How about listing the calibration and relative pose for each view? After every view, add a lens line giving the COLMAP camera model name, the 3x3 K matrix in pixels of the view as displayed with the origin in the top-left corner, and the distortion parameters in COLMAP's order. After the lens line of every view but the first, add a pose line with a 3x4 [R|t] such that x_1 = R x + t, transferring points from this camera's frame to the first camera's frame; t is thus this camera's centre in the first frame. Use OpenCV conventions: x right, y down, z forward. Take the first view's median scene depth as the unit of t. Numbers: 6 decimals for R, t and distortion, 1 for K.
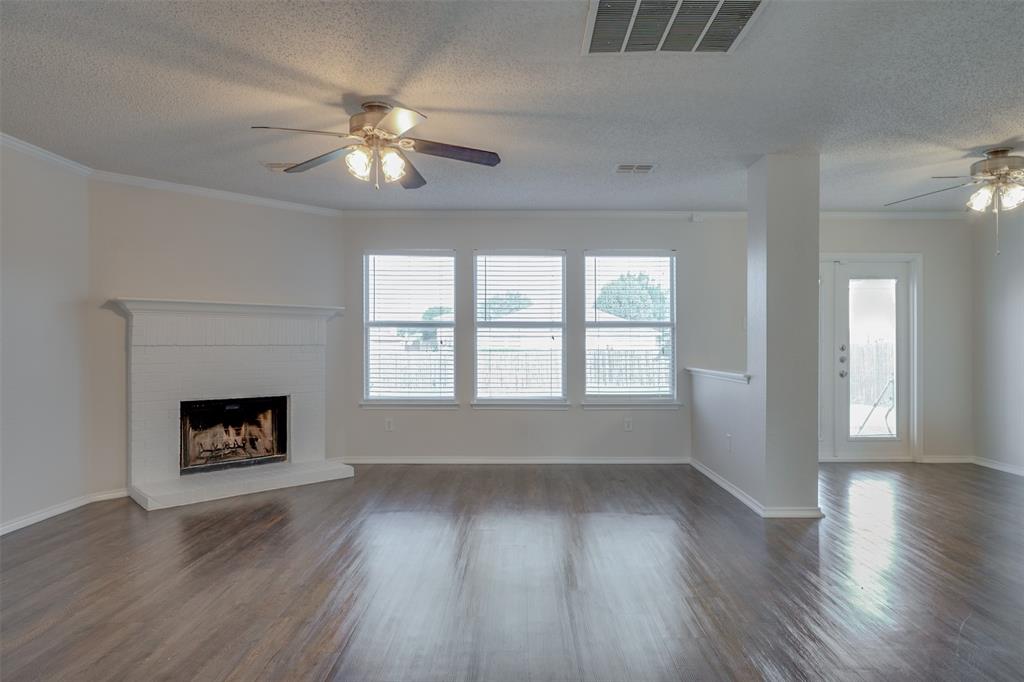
lens RADIAL K [[559.1, 0, 512.0], [0, 559.1, 341.0], [0, 0, 1]] dist [-0.002429, -0.000530]
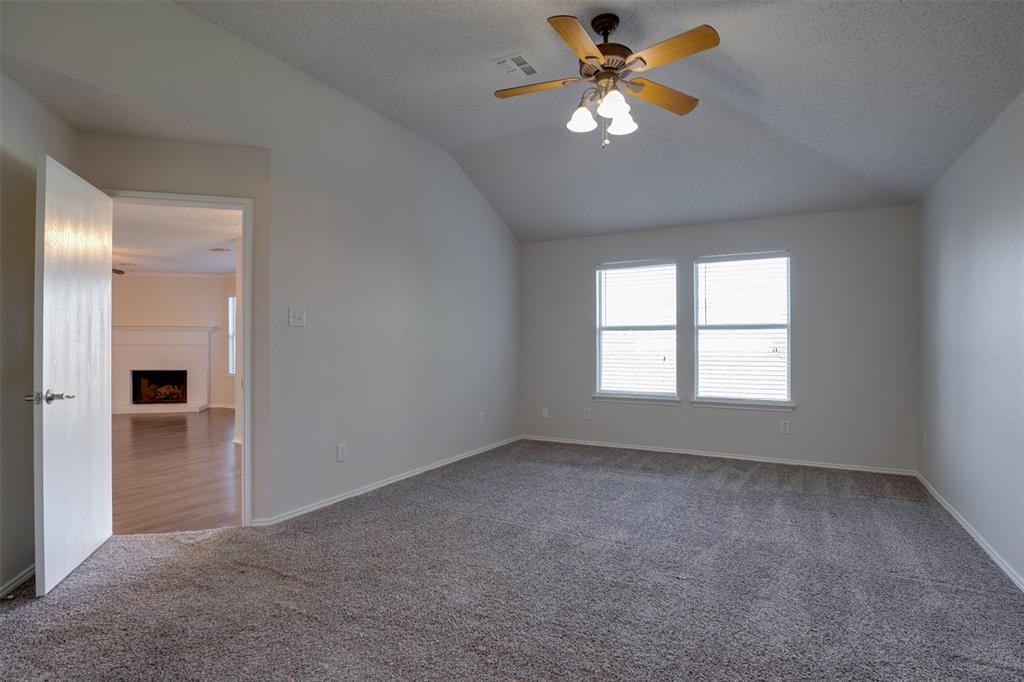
lens RADIAL K [[502.5, 0, 529.6], [0, 502.5, 343.2], [0, 0, 1]] dist [-0.021151, 0.000617]
pose [[0.884527, -0.000726, -0.466488, 0.101576], [0.000984, 0.999999, 0.000311, 0.000070], [0.466487, -0.000734, 0.884528, 0.000008]]
